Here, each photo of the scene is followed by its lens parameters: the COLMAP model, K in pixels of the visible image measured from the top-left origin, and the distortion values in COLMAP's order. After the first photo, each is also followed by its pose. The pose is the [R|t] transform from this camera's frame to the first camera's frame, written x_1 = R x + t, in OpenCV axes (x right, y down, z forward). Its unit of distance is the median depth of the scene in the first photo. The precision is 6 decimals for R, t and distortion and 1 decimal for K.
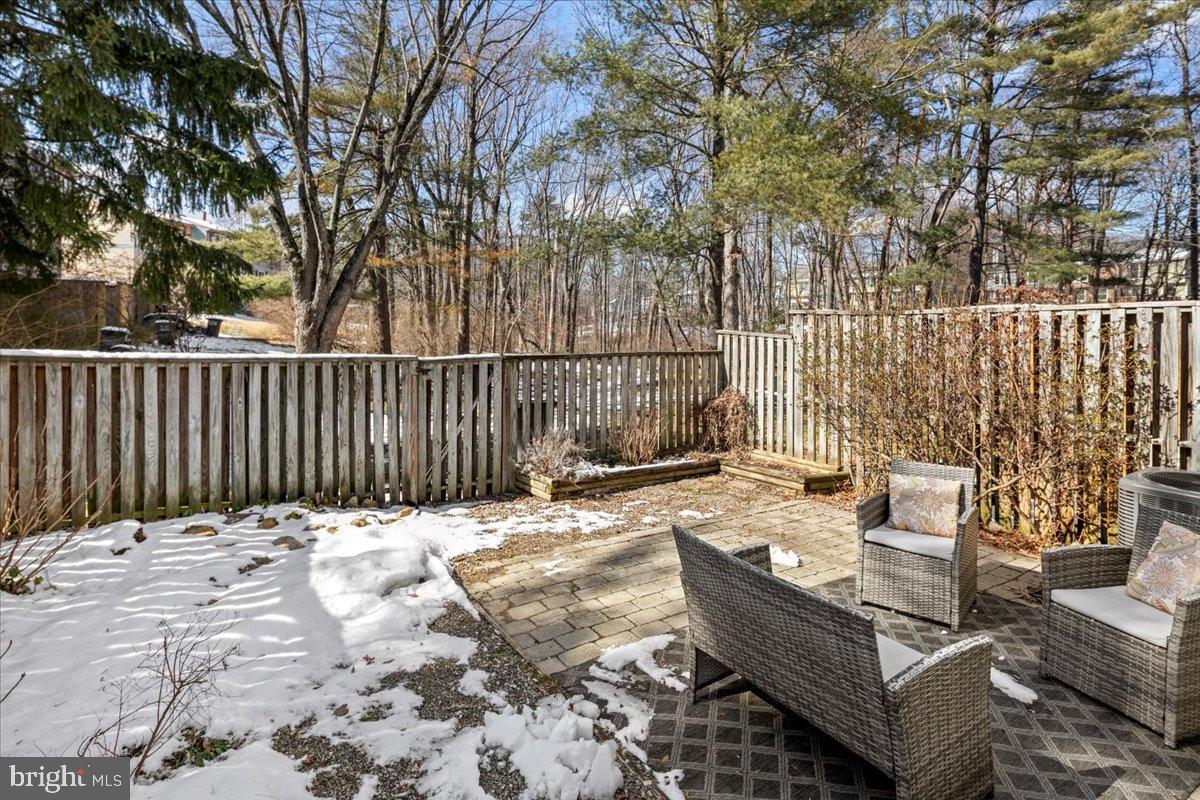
lens RADIAL K [[577.4, 0, 617.7], [0, 577.4, 327.3], [0, 0, 1]] dist [0.002065, -0.001849]
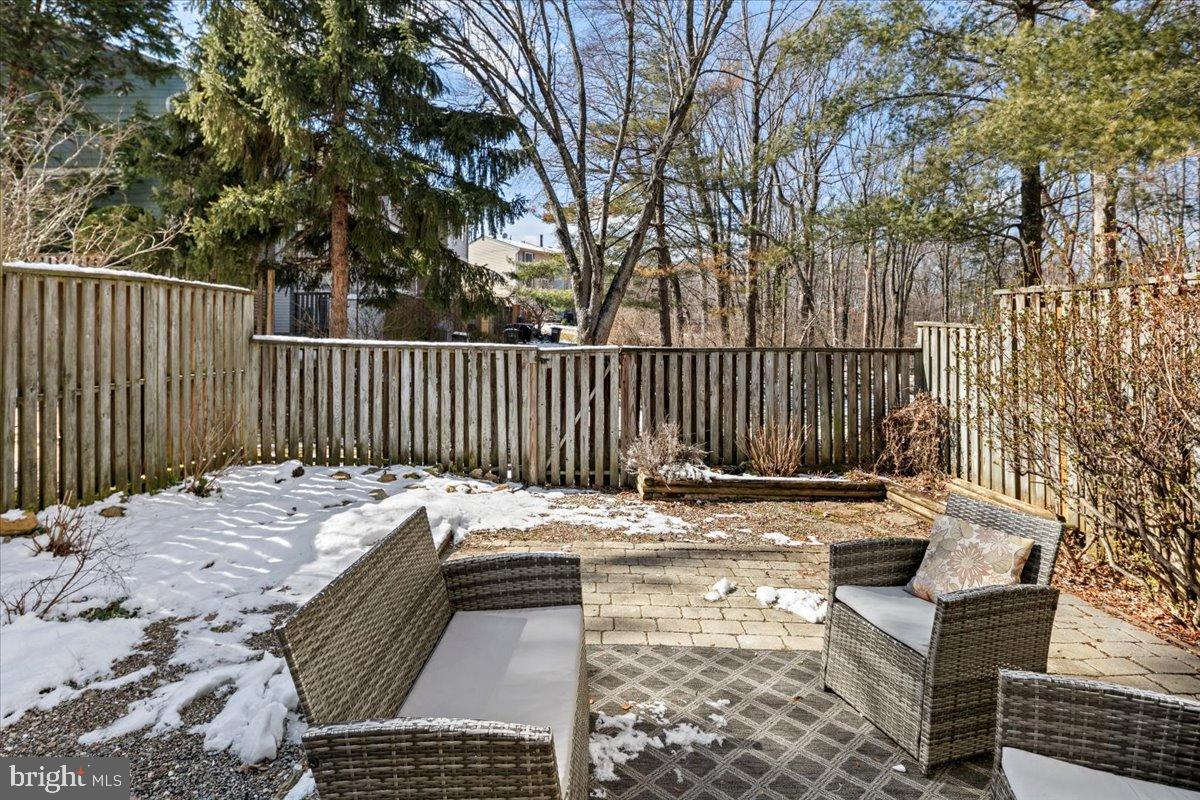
lens RADIAL K [[577.4, 0, 612.4], [0, 577.4, 325.7], [0, 0, 1]] dist [0.002065, -0.001849]
pose [[0.847531, -0.015169, -0.530529, 0.325628], [0.005460, 0.999788, -0.019864, 0.032022], [0.530718, 0.013938, 0.847434, 0.154233]]
